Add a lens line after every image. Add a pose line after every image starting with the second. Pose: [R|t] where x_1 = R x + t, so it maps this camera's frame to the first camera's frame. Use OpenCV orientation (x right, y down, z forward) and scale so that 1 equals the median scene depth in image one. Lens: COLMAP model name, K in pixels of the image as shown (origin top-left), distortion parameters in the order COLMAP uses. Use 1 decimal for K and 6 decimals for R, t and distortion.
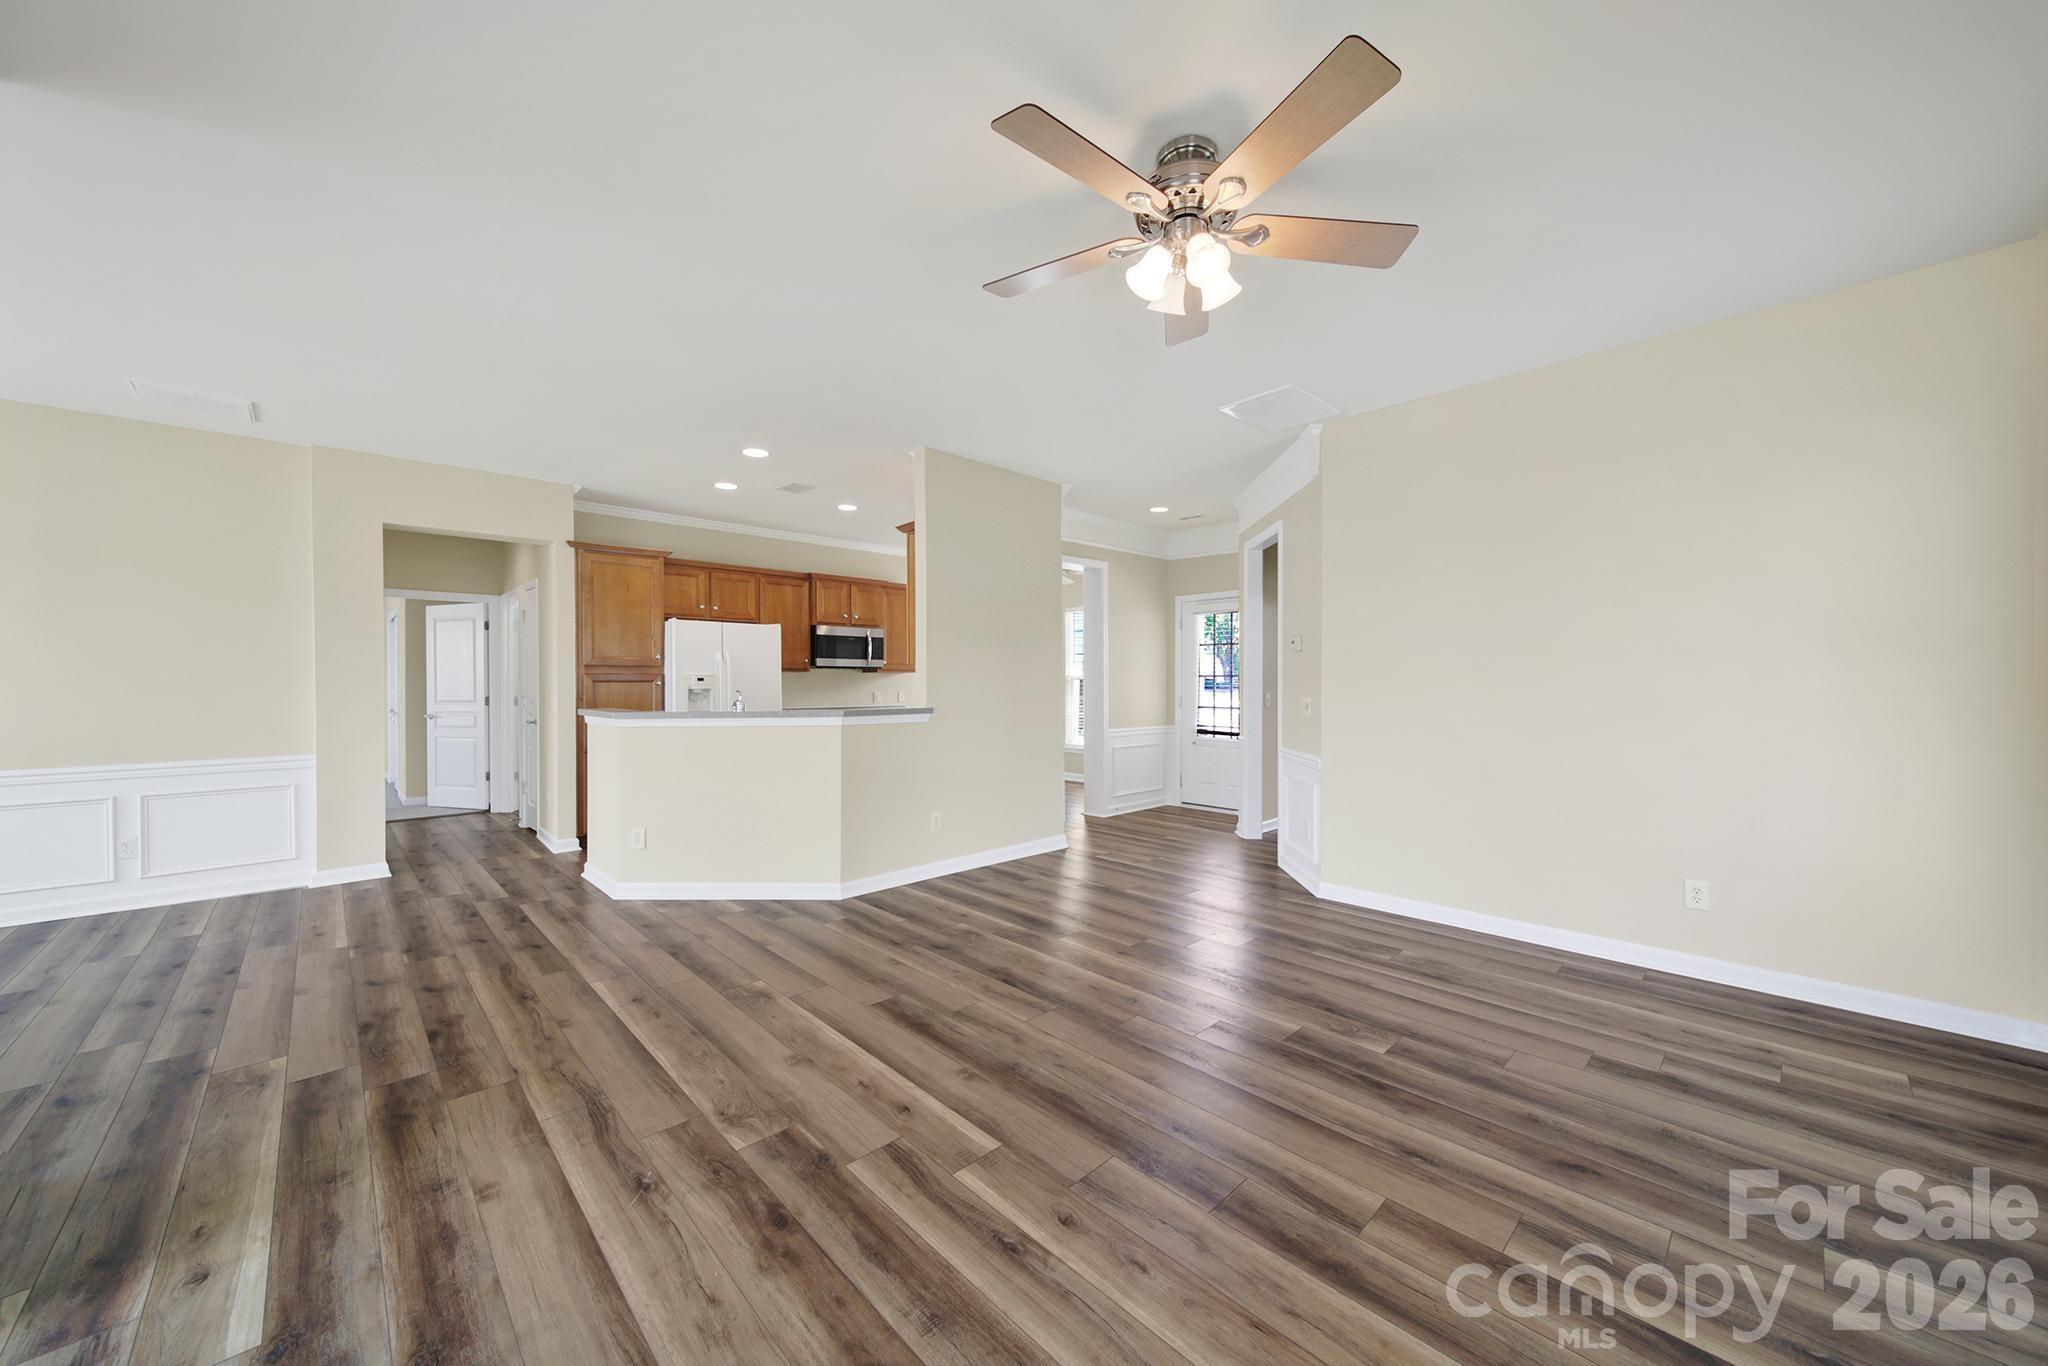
lens RADIAL K [[736.8, 0, 1023.8], [0, 736.8, 681.8], [0, 0, 1]] dist [-0.000019, -0.000083]
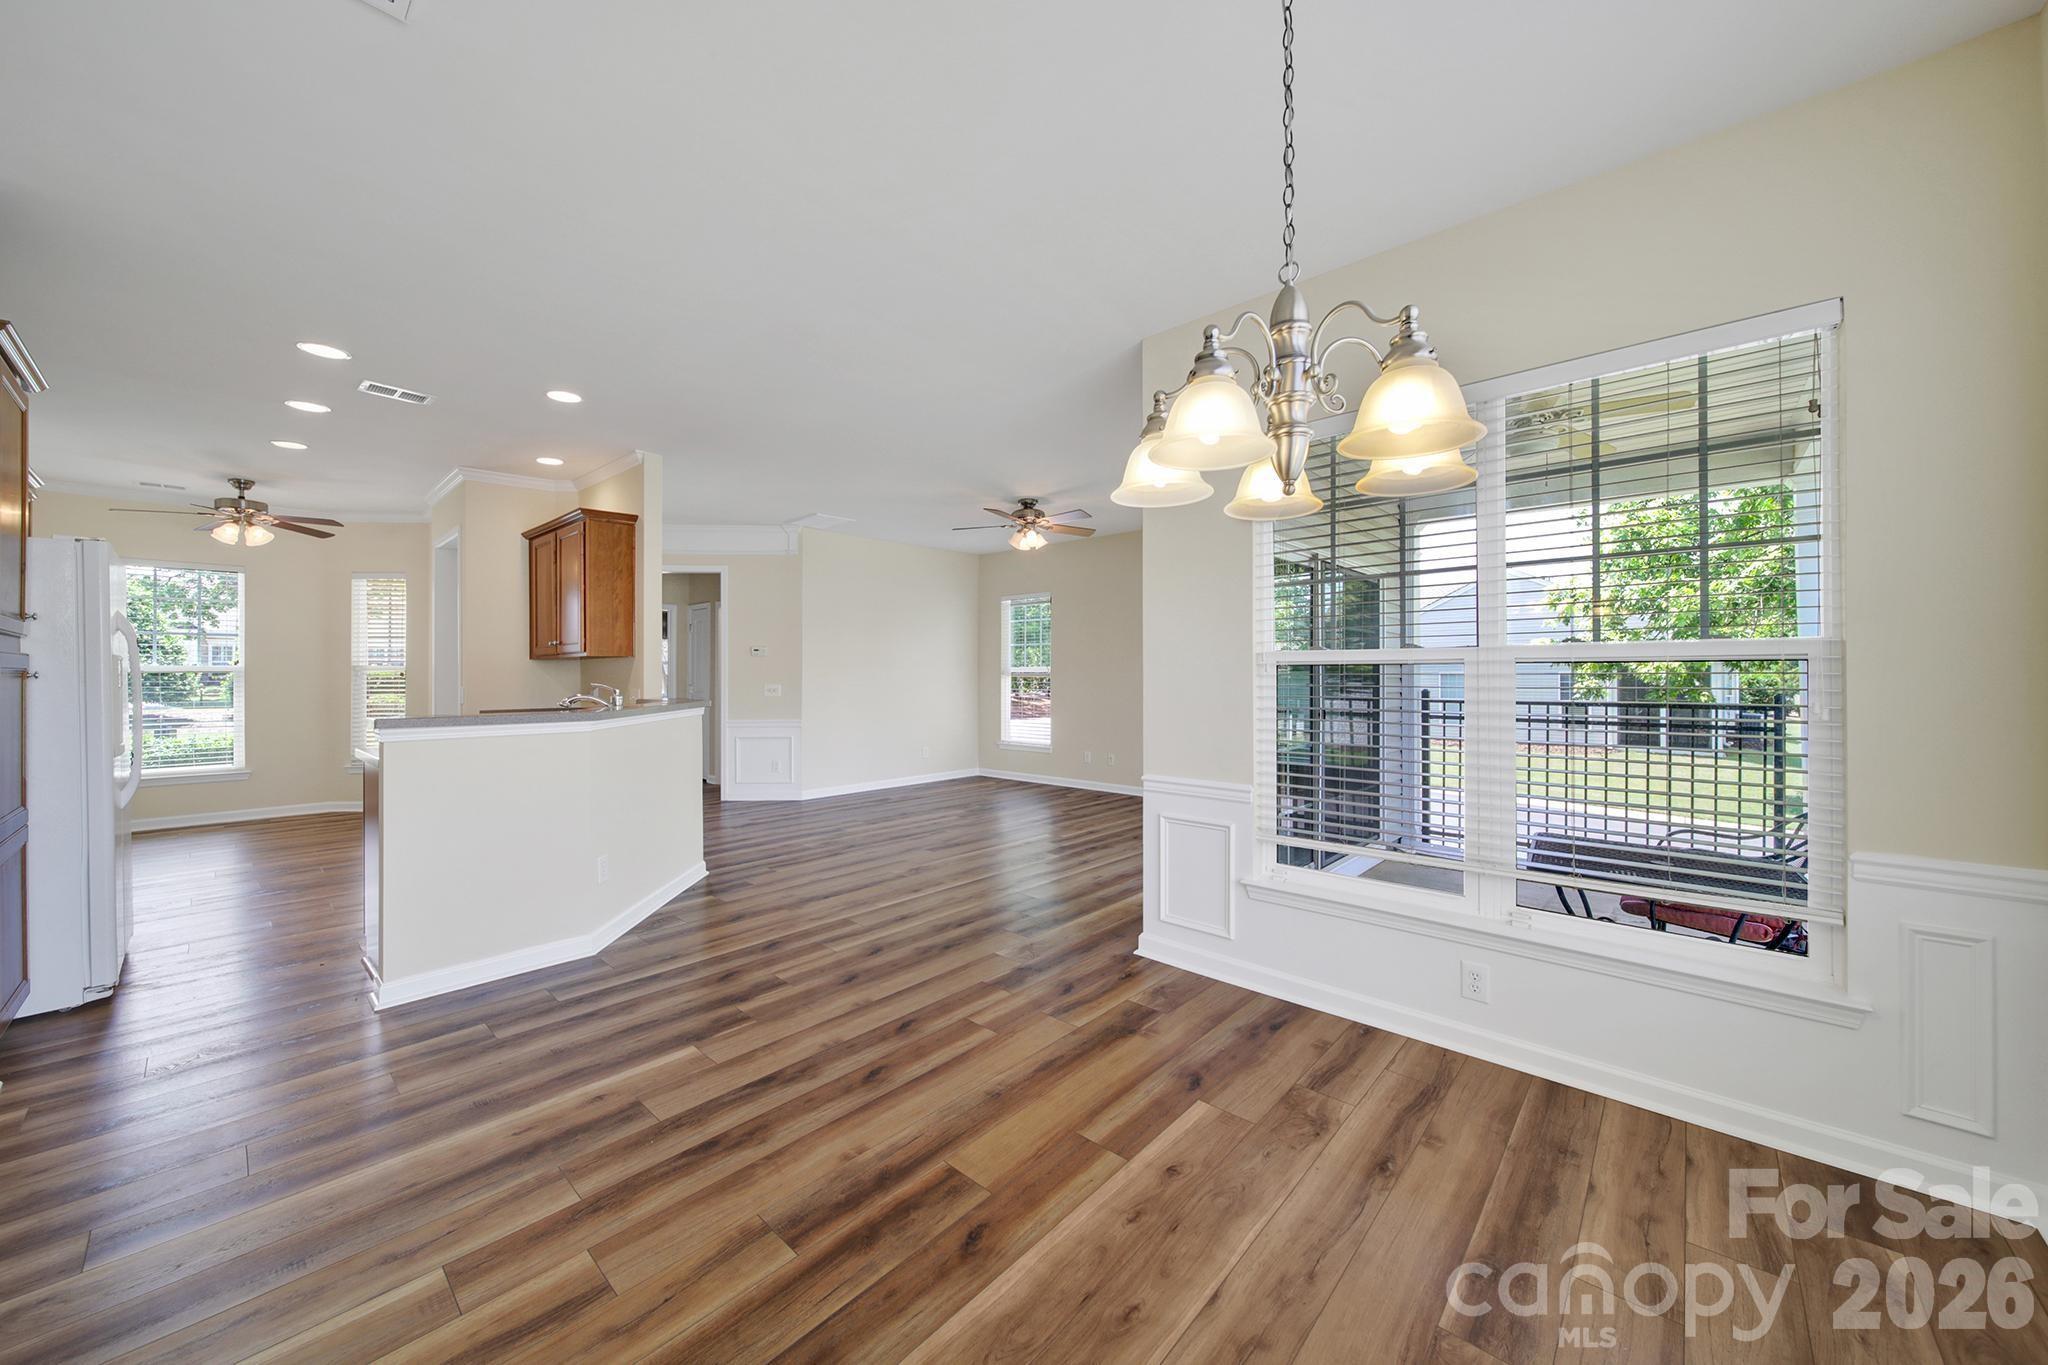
lens RADIAL K [[736.8, 0, 1023.6], [0, 736.8, 677.3], [0, 0, 1]] dist [-0.000019, -0.000083]
pose [[-0.070369, -0.003287, 0.997516, -1.782970], [0.004350, 0.999984, 0.003602, 0.009035], [-0.997512, 0.004593, -0.070354, 0.801508]]
